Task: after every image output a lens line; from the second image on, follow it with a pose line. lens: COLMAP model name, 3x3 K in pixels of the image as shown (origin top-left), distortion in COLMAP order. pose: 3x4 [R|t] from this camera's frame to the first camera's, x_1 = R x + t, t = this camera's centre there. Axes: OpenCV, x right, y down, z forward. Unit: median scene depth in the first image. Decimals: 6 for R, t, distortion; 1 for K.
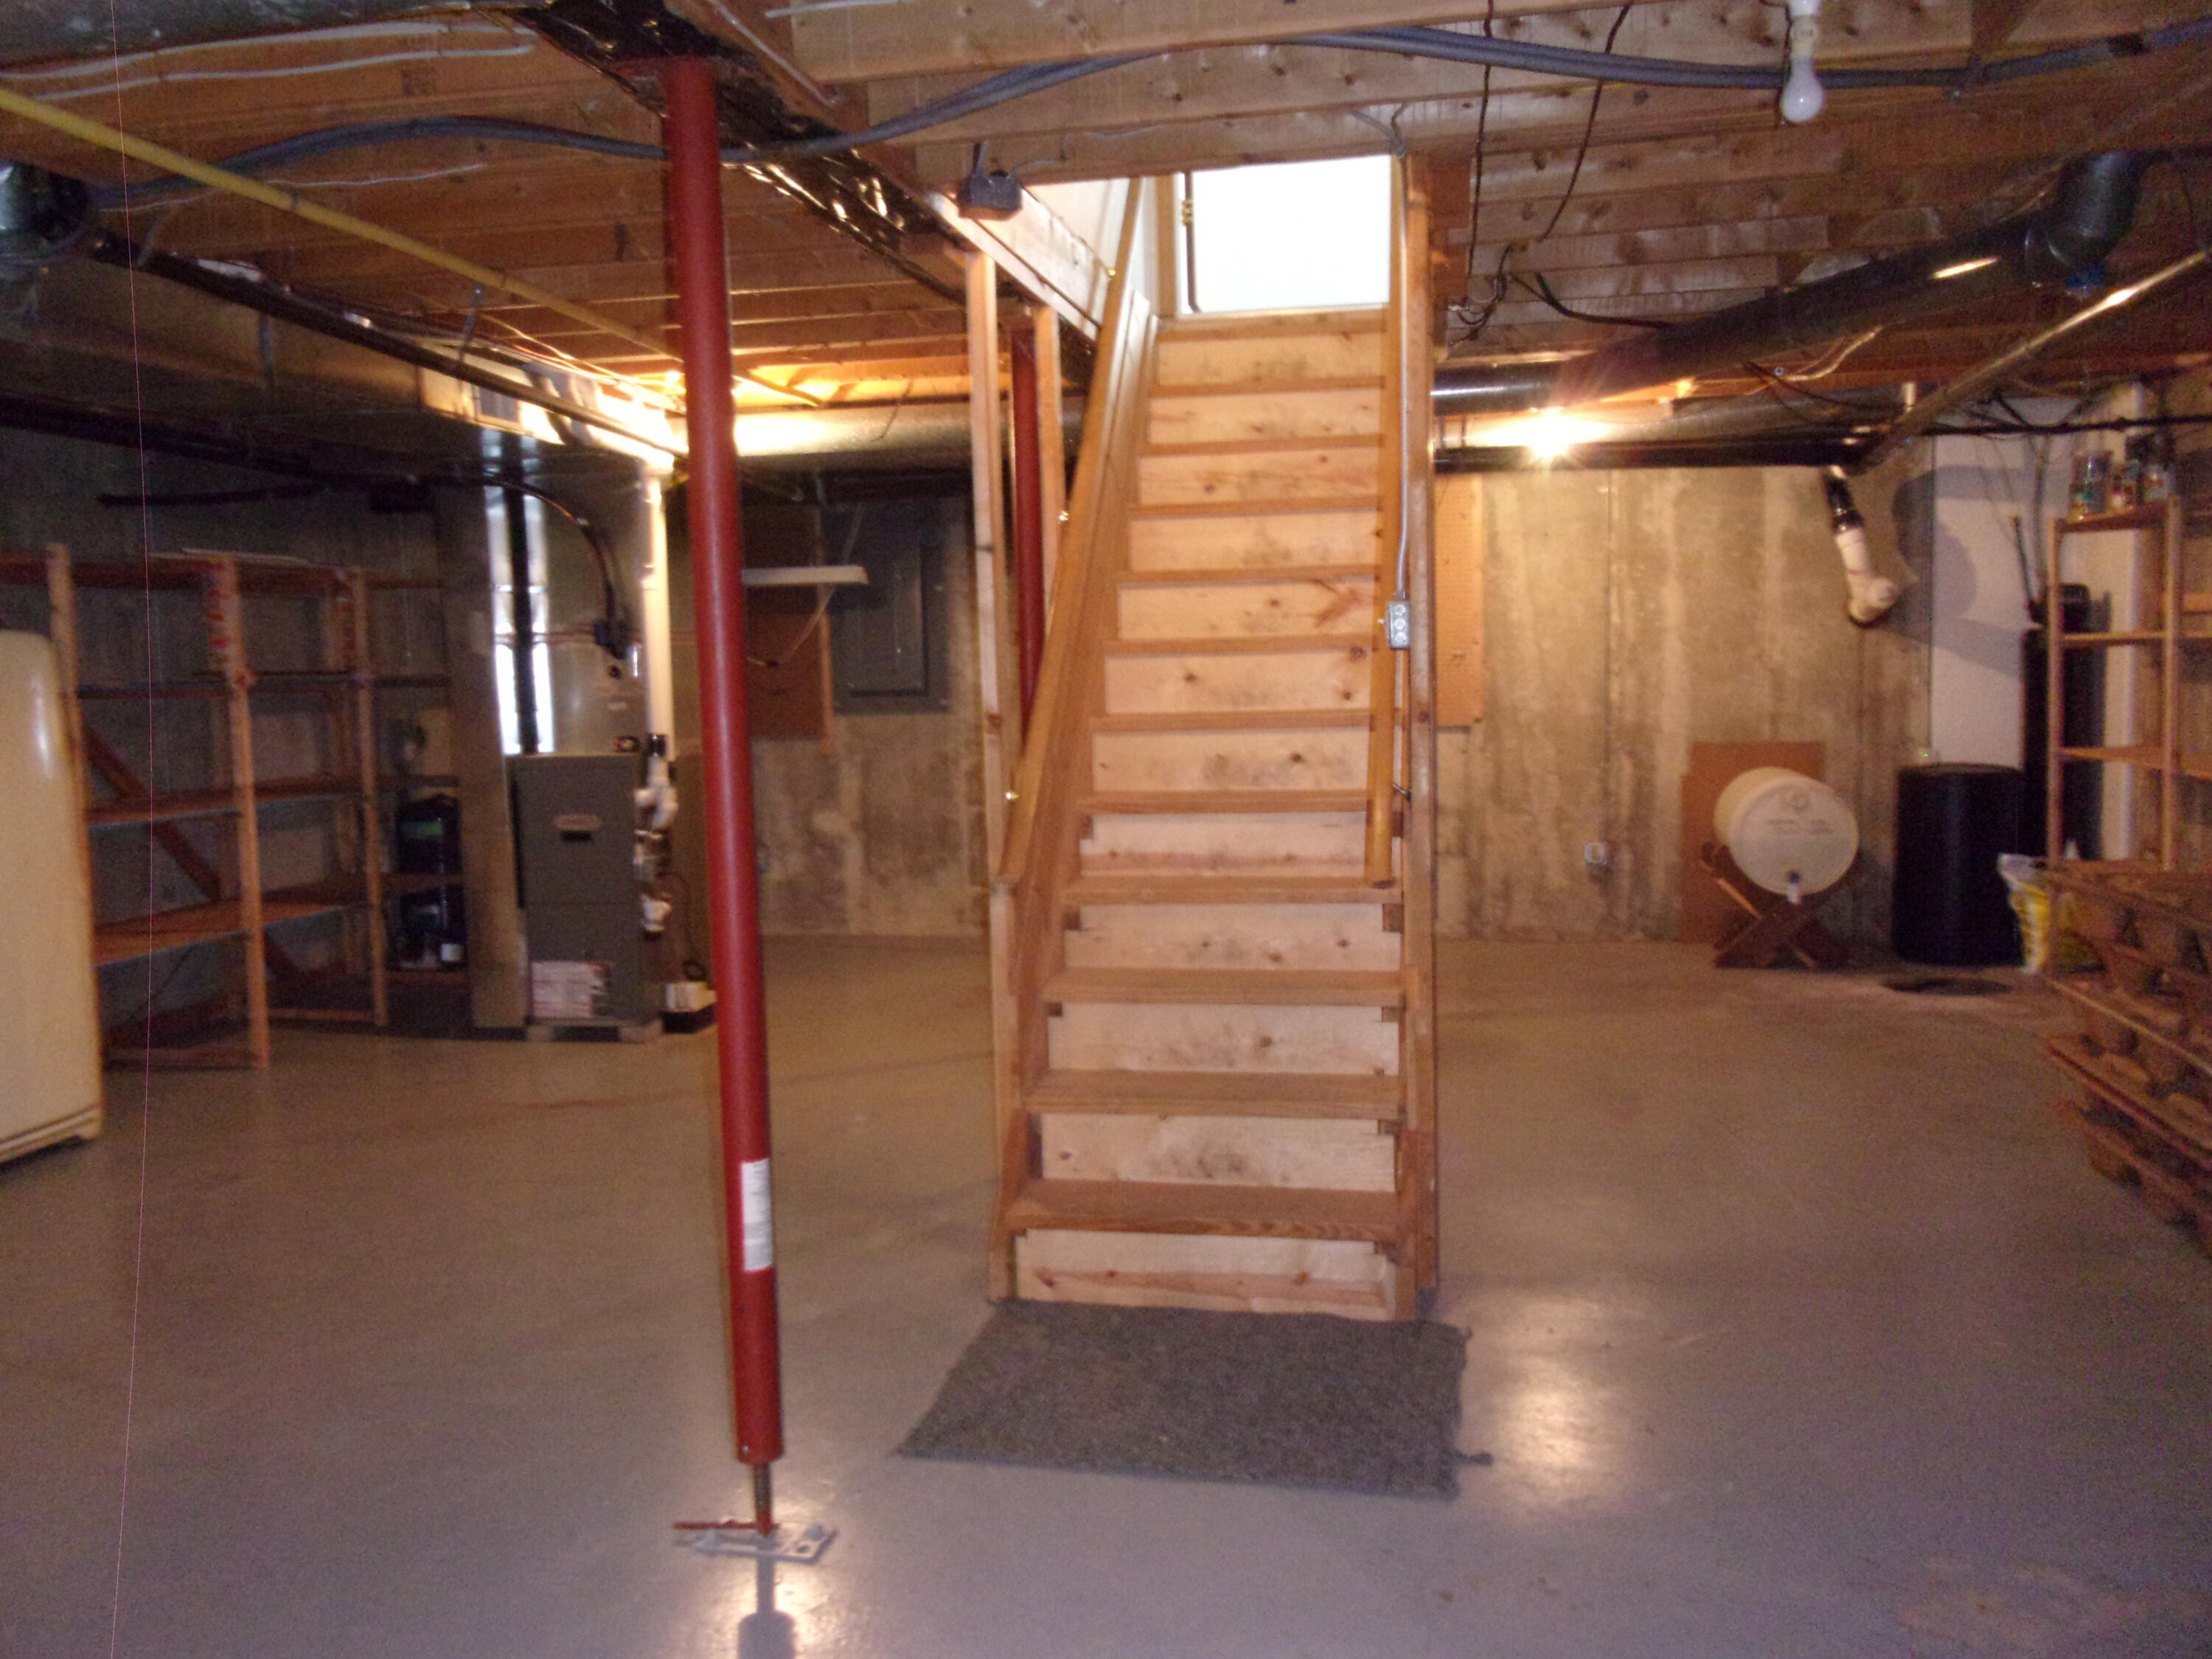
lens RADIAL K [[1786.9, 0, 1106.0], [0, 1786.9, 829.5], [0, 0, 1]] dist [-0.003646, -0.005609]
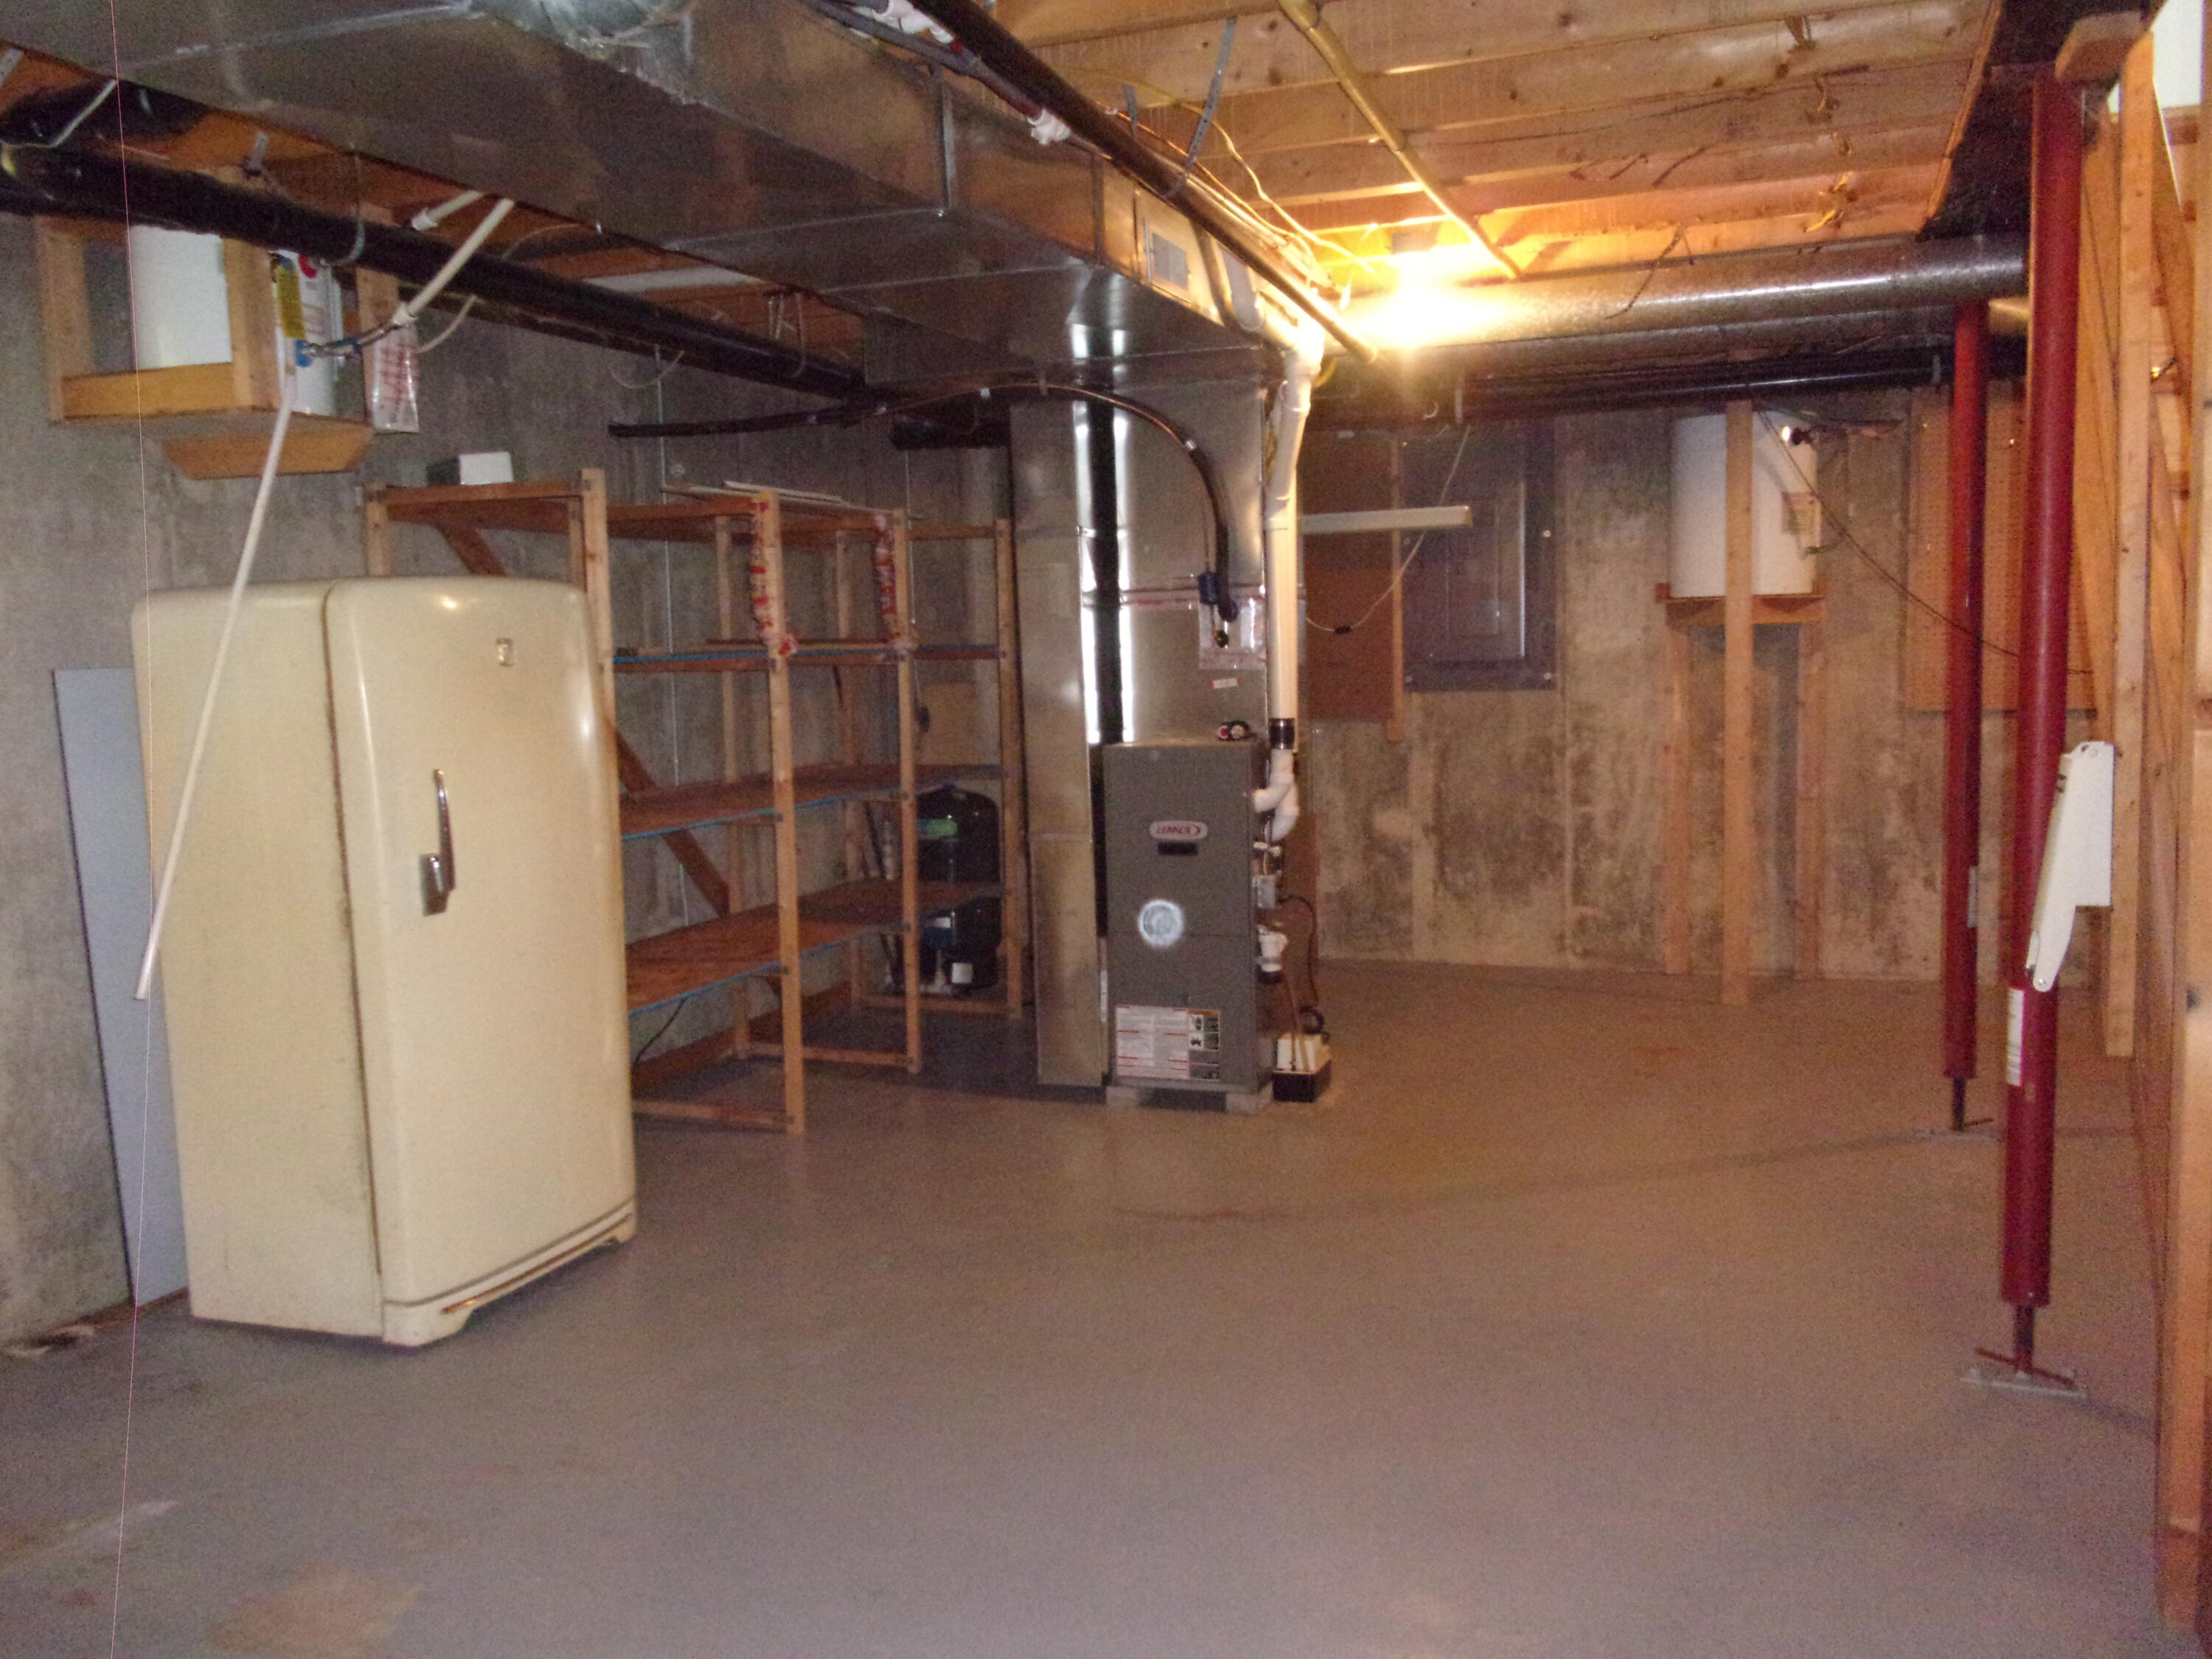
lens RADIAL K [[1815.3, 0, 1106.0], [0, 1815.3, 829.5], [0, 0, 1]] dist [0.067037, -0.000541]
pose [[0.982913, 0.014548, -0.183492, -0.177189], [-0.012274, 0.999833, 0.013523, -0.014667], [0.183659, -0.011040, 0.982928, 0.207489]]
